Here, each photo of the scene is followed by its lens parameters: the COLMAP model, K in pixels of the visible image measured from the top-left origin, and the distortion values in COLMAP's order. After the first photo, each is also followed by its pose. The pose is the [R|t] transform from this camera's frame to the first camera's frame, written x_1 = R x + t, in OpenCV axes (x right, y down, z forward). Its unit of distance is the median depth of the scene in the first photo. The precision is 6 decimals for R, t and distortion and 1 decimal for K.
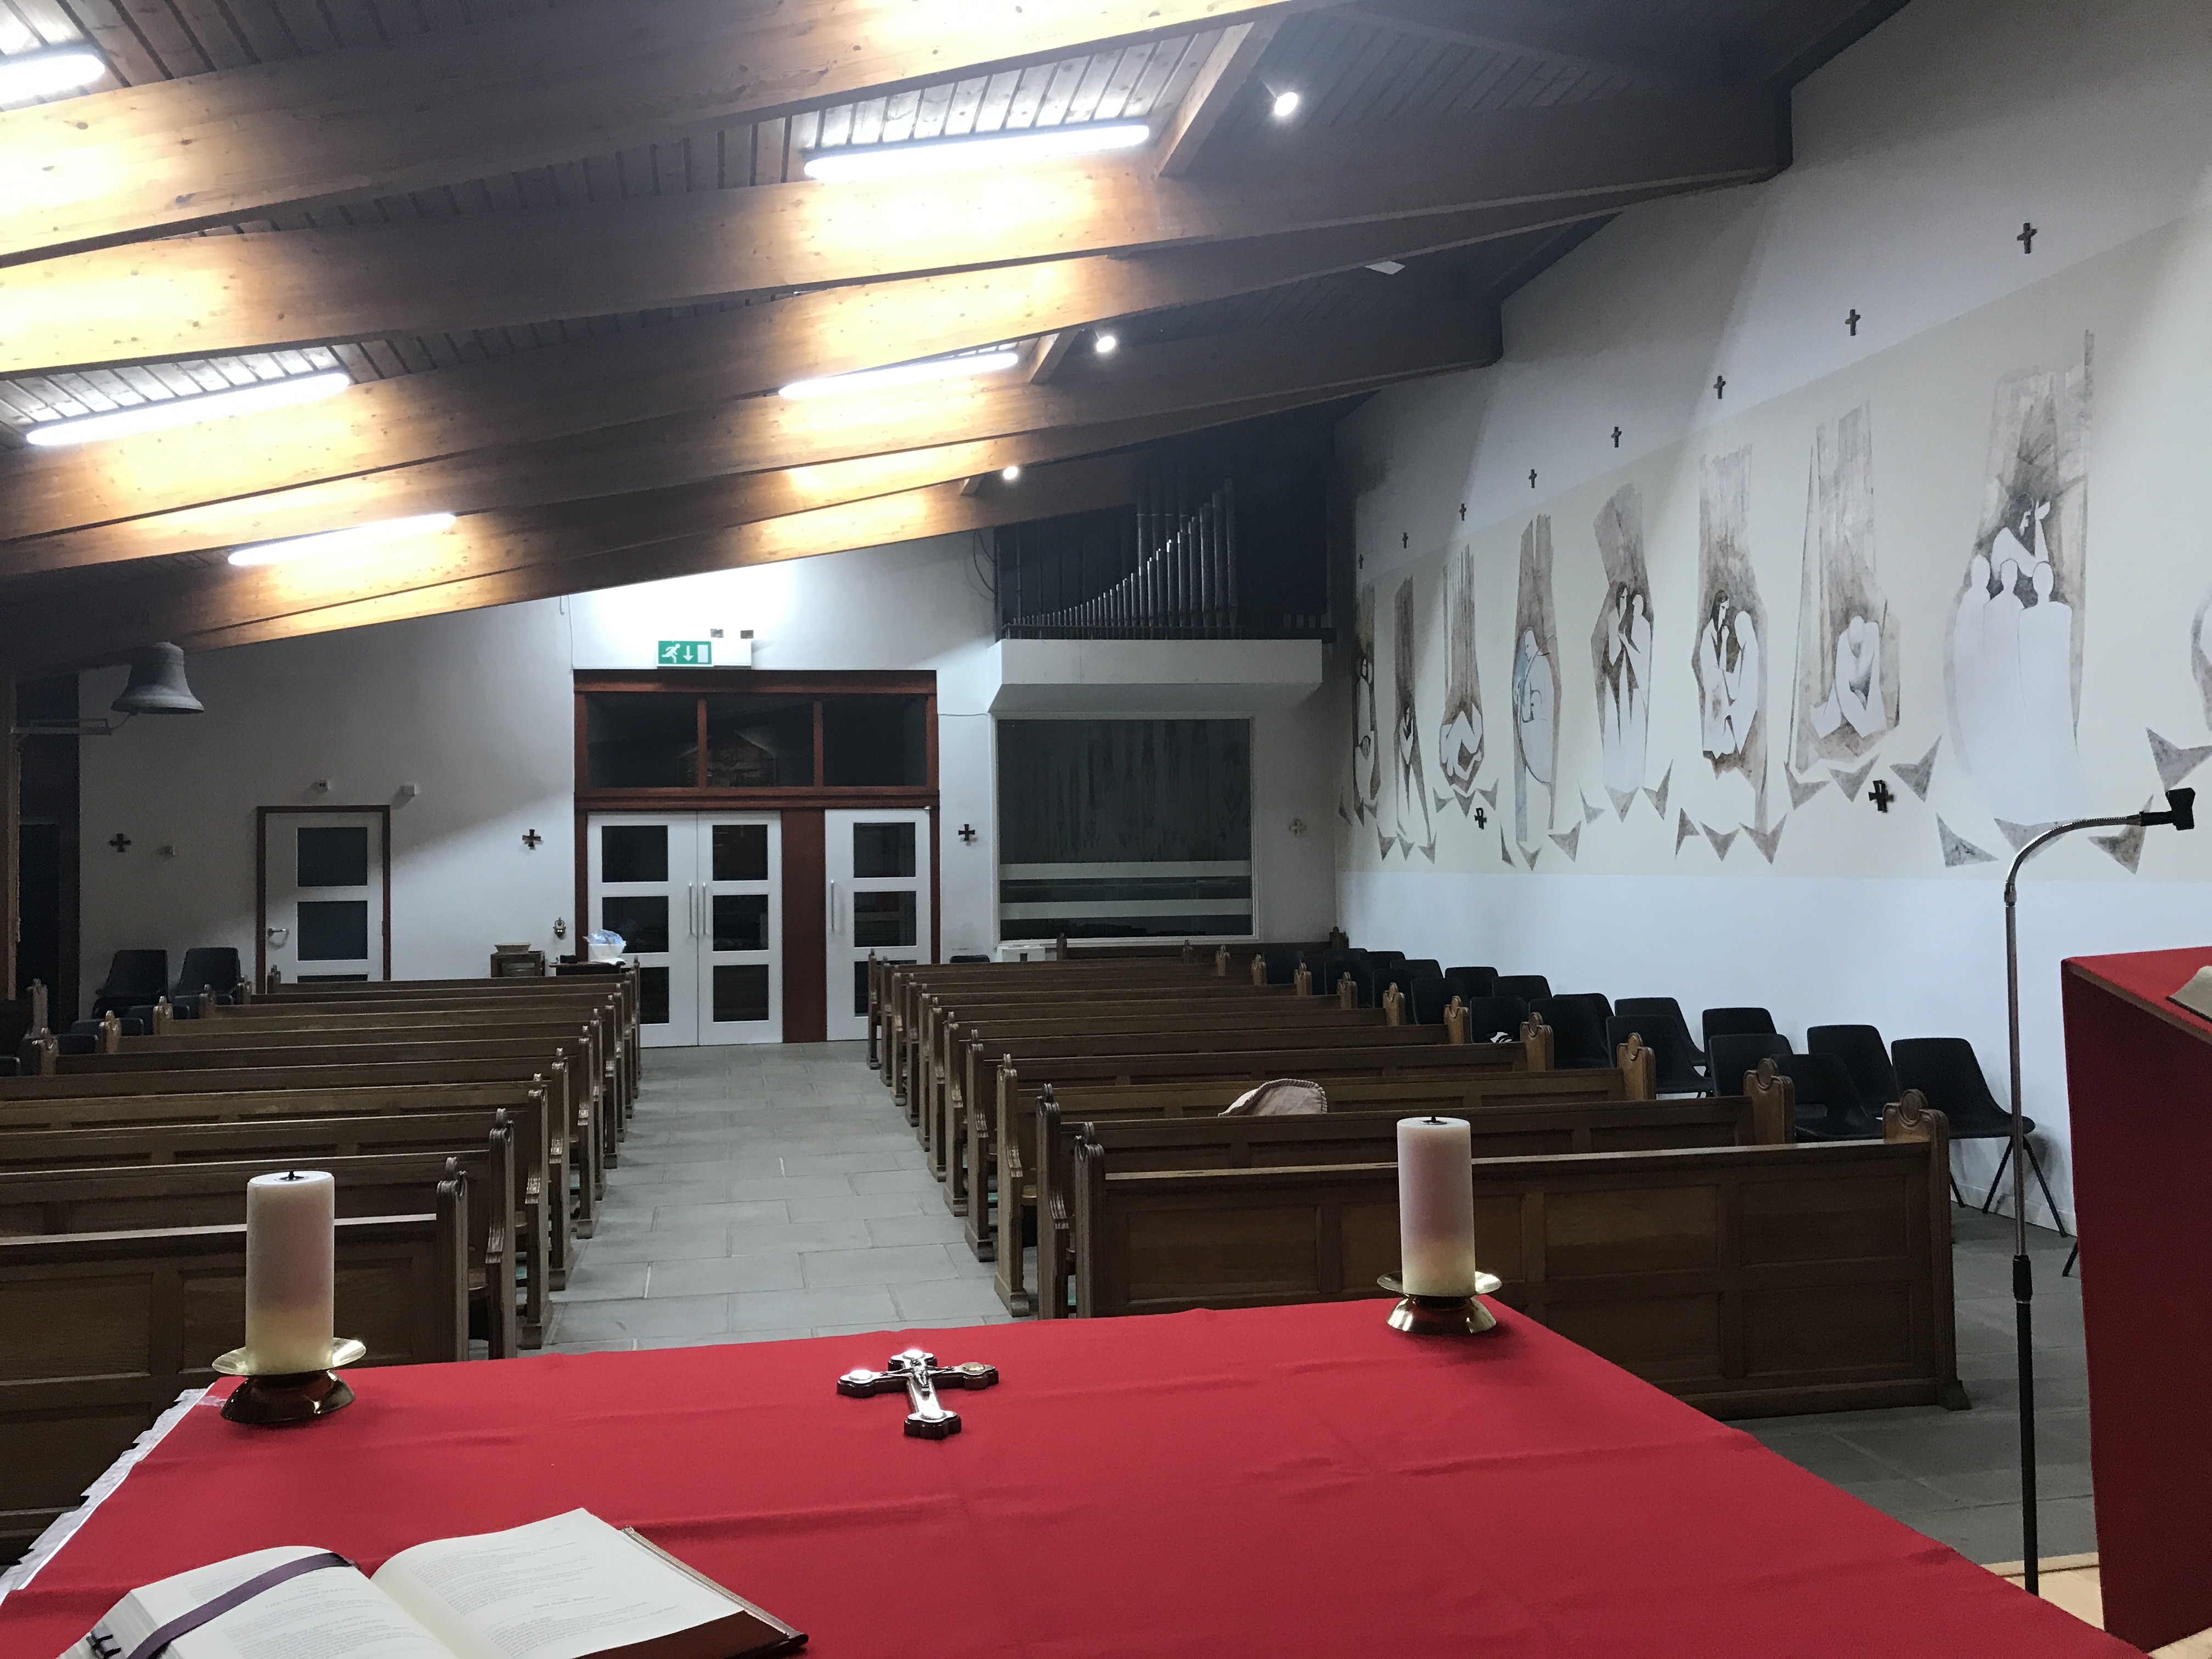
lens RADIAL K [[1824.3, 0, 1107.1], [0, 1824.3, 832.1], [0, 0, 1]] dist [0.038952, -0.077383]
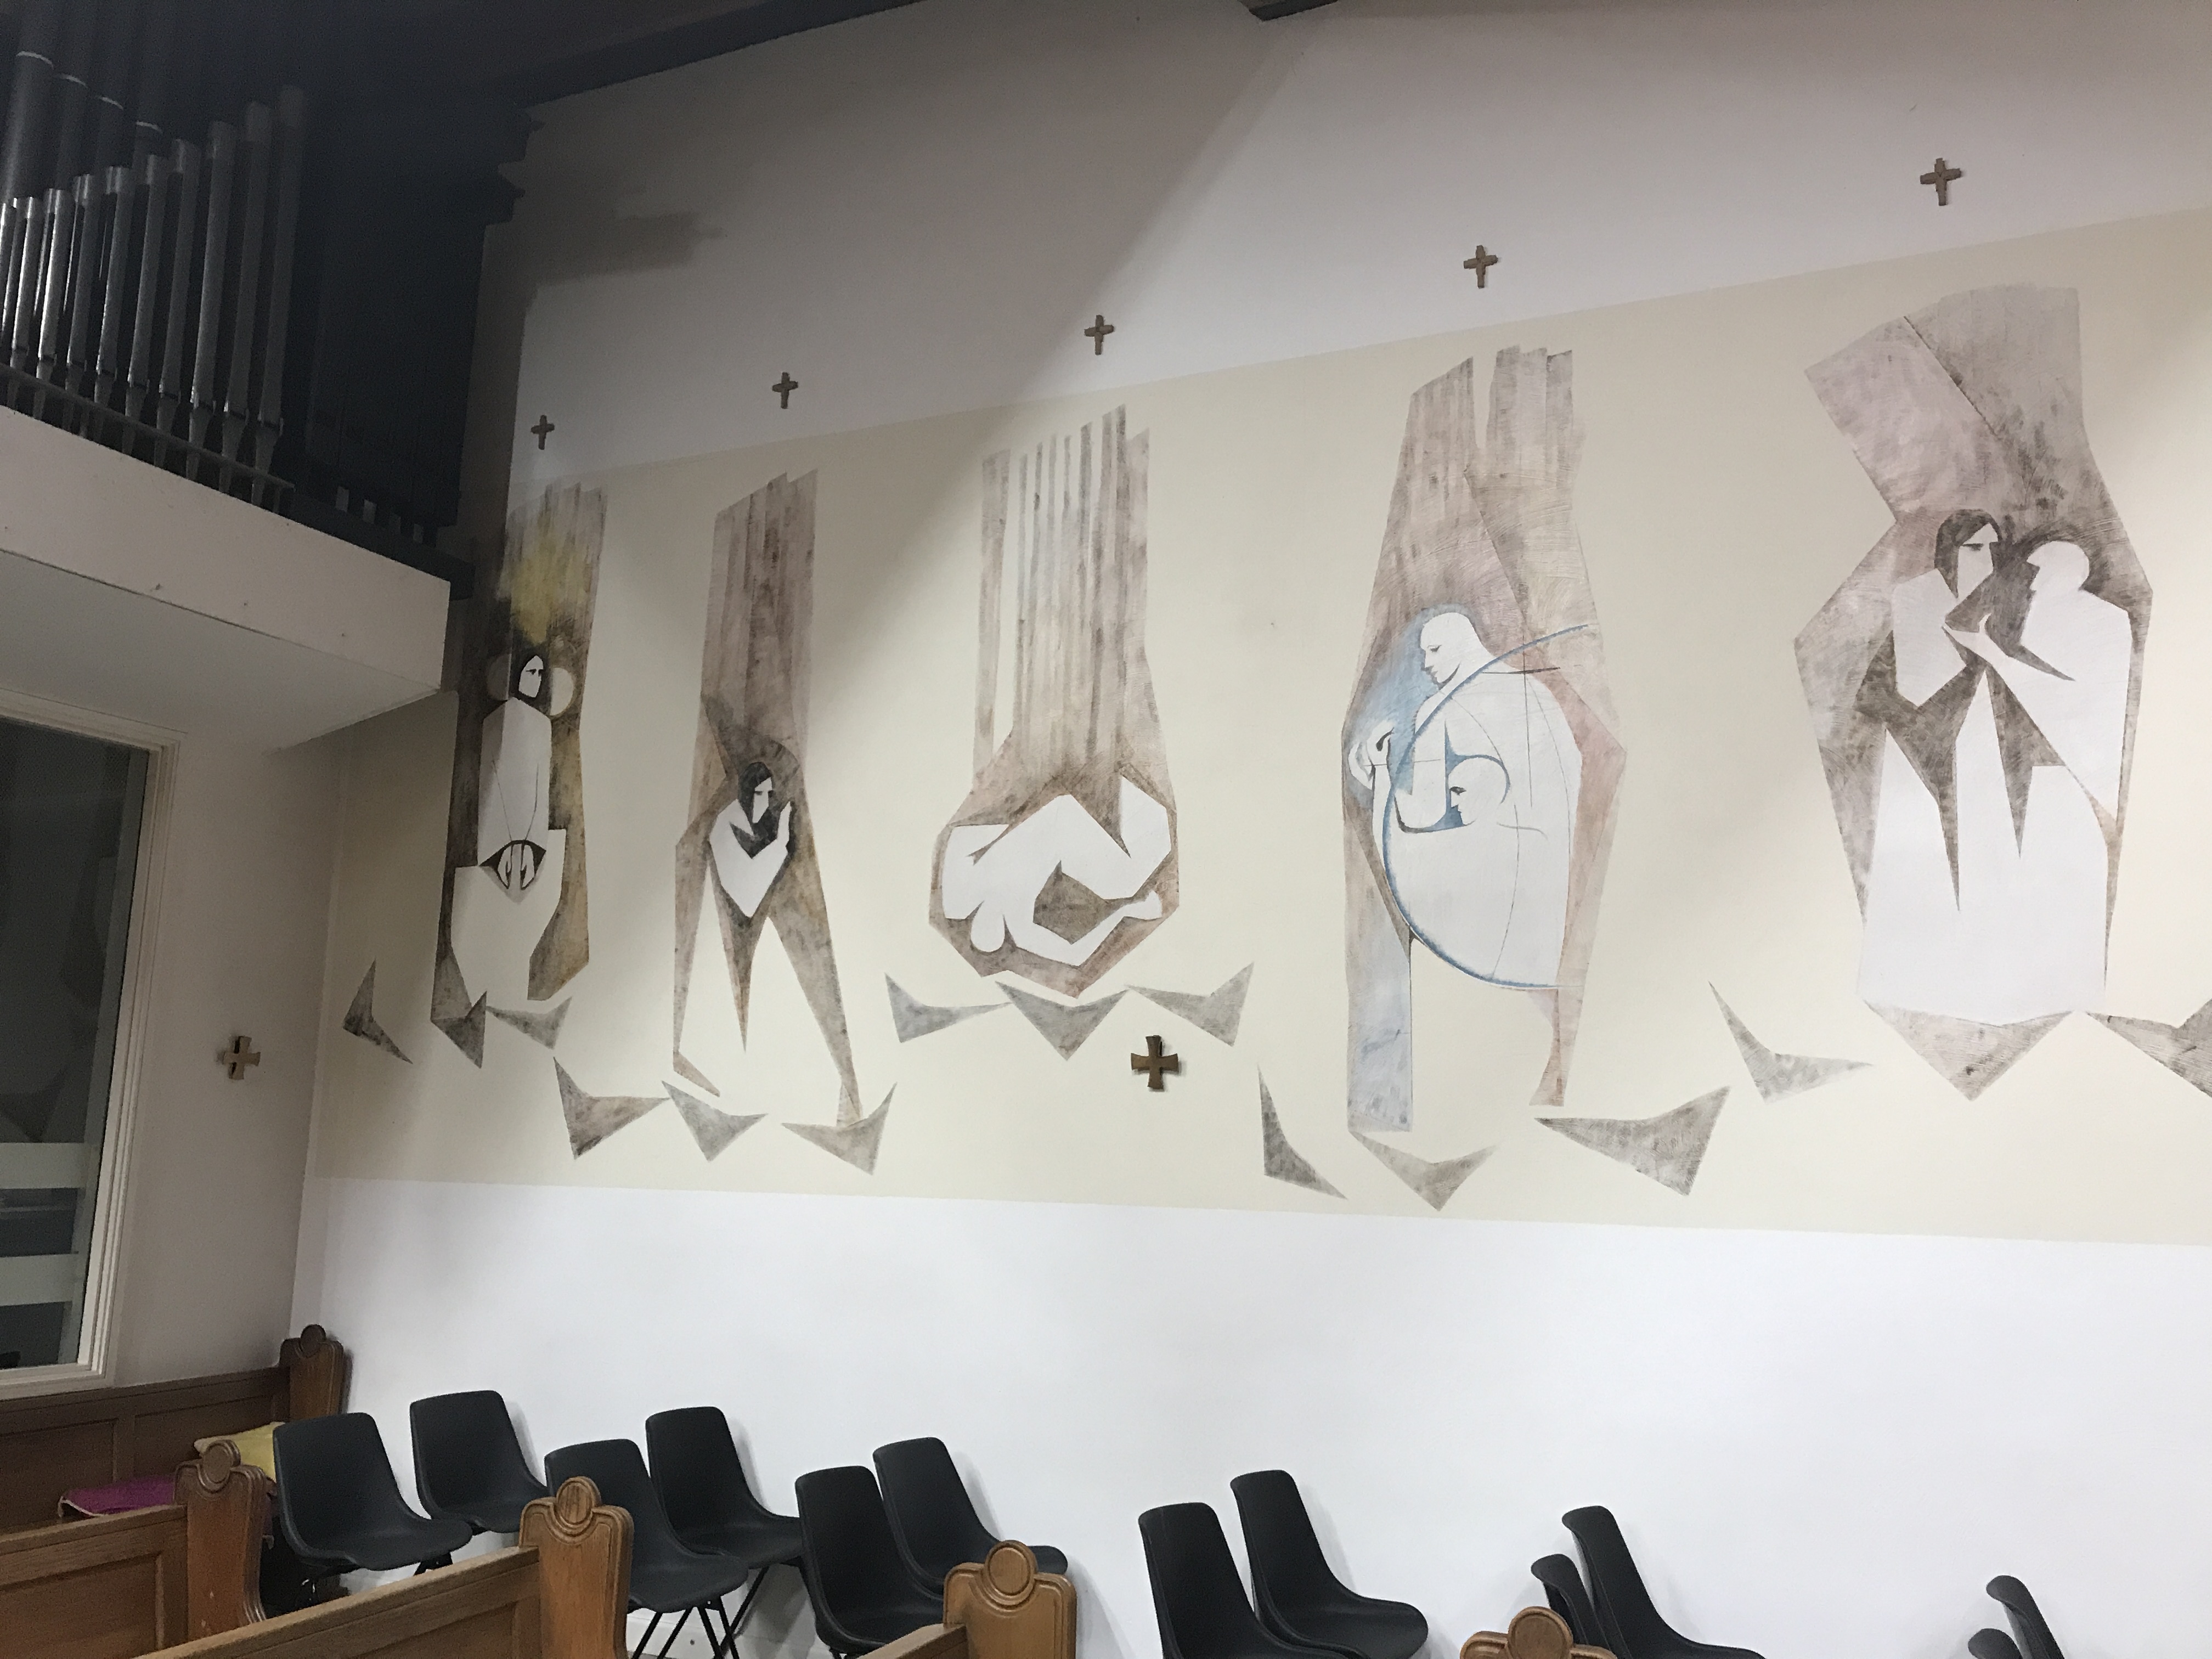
lens RADIAL K [[1939.8, 0, 1105.0], [0, 1939.8, 814.0], [0, 0, 1]] dist [0.045732, 0.006356]
pose [[0.600664, 0.157089, 0.783917, -0.137887], [-0.039631, 0.985152, -0.167047, 0.009701], [-0.798519, 0.069272, 0.597971, 0.731549]]
